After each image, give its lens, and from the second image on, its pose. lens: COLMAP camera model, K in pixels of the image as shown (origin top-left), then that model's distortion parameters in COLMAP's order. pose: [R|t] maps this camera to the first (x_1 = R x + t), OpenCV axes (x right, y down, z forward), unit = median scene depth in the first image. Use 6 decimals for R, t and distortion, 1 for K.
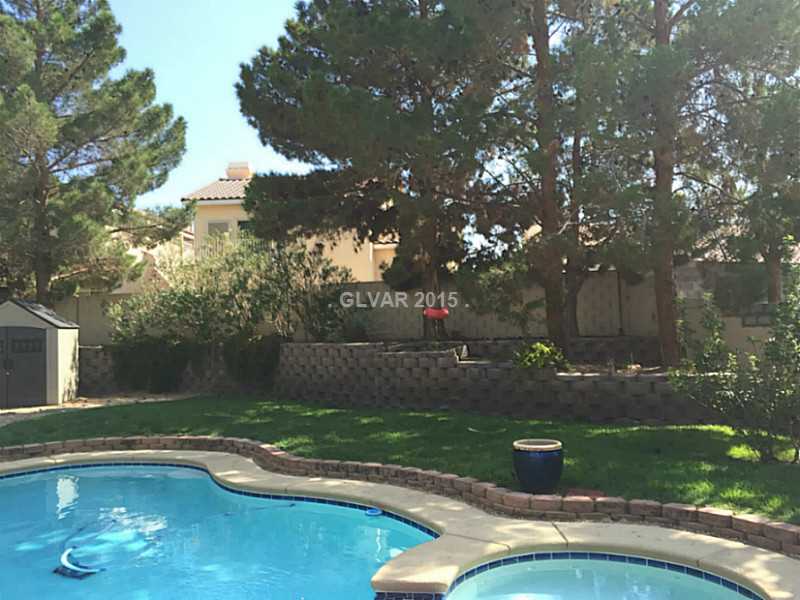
lens RADIAL K [[684.1, 0, 397.6], [0, 684.1, 295.3], [0, 0, 1]] dist [0.093859, -0.149199]
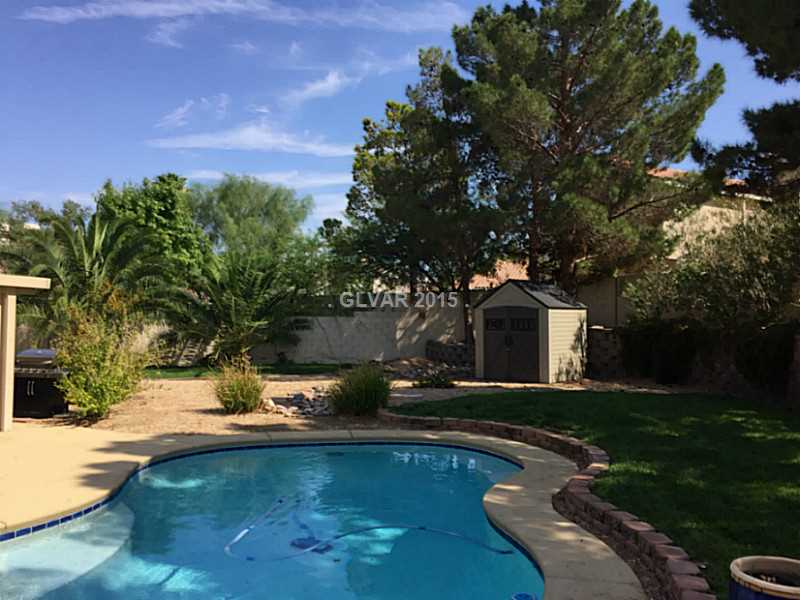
lens RADIAL K [[684.1, 0, 397.6], [0, 684.1, 295.3], [0, 0, 1]] dist [0.093859, -0.149199]
pose [[0.597136, 0.004750, -0.802126, 0.178414], [0.018886, 0.999622, 0.019978, 0.003574], [0.801918, -0.027079, 0.596820, 0.210698]]
